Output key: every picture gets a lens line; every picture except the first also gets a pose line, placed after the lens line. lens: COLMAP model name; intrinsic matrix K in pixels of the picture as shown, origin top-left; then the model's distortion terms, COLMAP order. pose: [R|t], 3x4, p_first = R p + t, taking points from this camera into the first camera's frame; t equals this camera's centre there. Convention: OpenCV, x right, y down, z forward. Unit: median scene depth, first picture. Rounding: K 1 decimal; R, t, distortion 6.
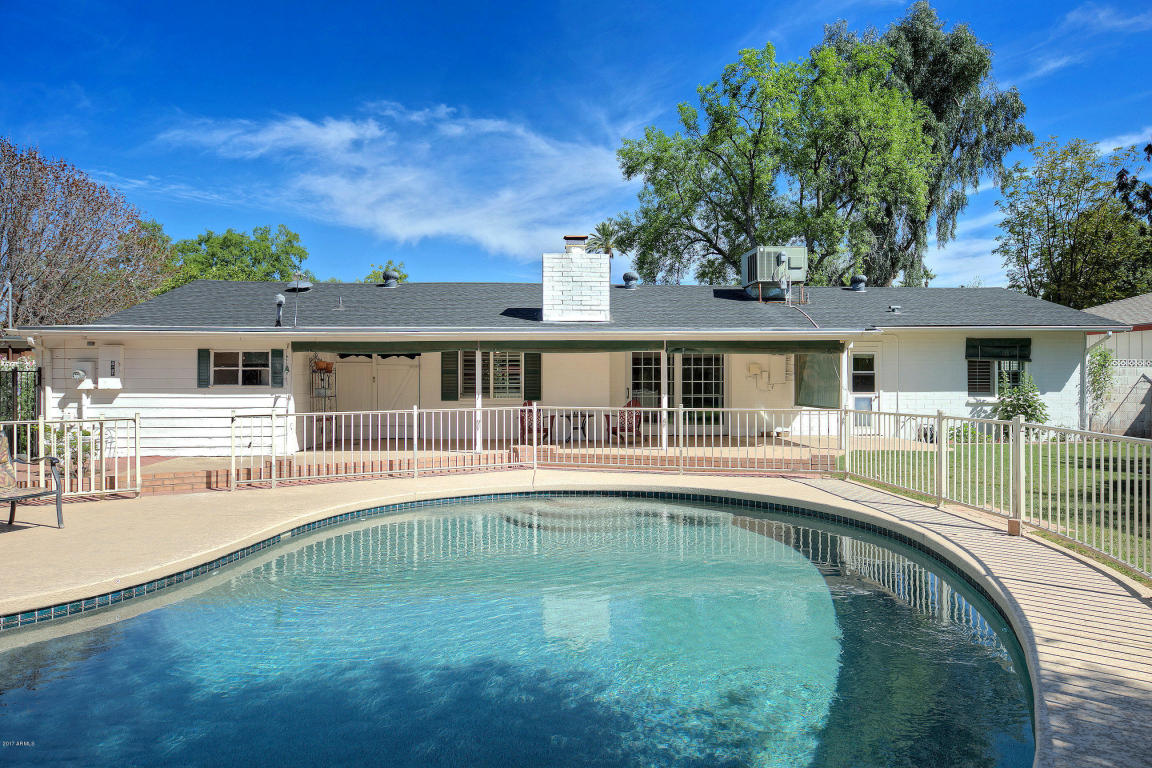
lens RADIAL K [[715.1, 0, 576.0], [0, 715.1, 384.0], [0, 0, 1]] dist [0.001334, 0.004344]
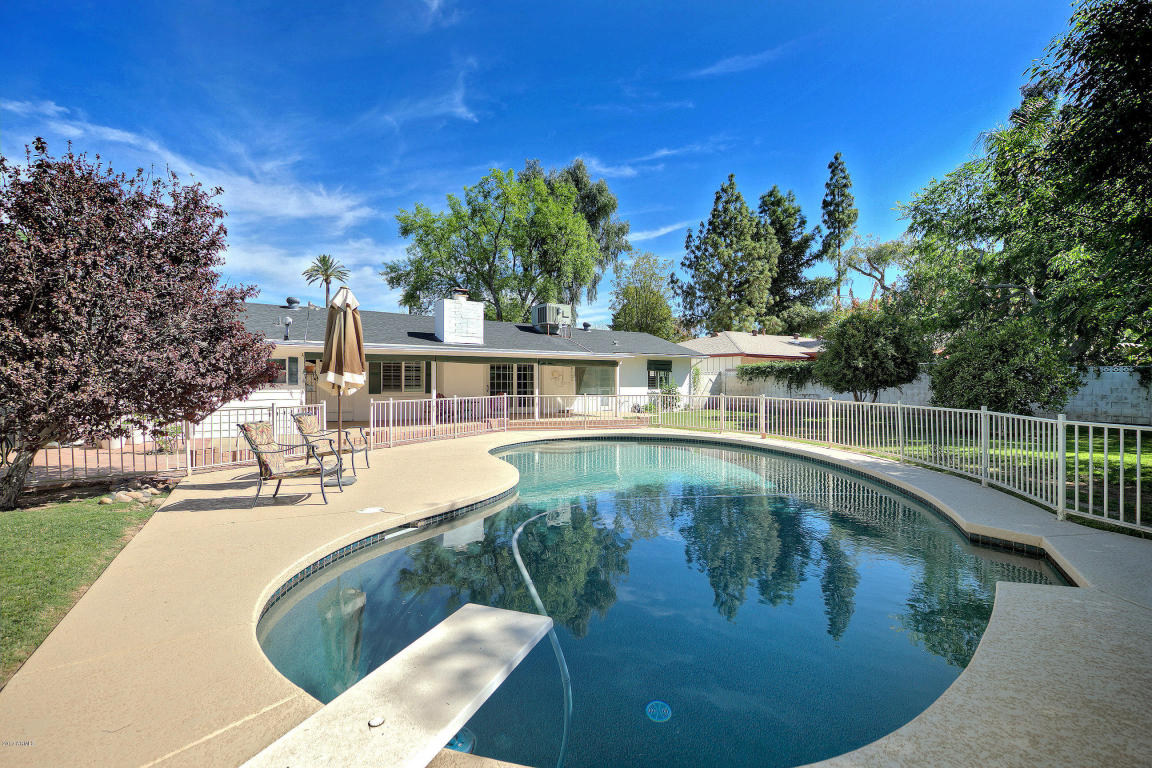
lens RADIAL K [[517.9, 0, 576.0], [0, 517.9, 384.0], [0, 0, 1]] dist [-0.000146, -0.000052]
pose [[0.849841, 0.000587, 0.527038, -0.373240], [-0.001750, 0.999997, 0.001707, 0.000406], [-0.527036, -0.002373, 0.849840, -0.102808]]
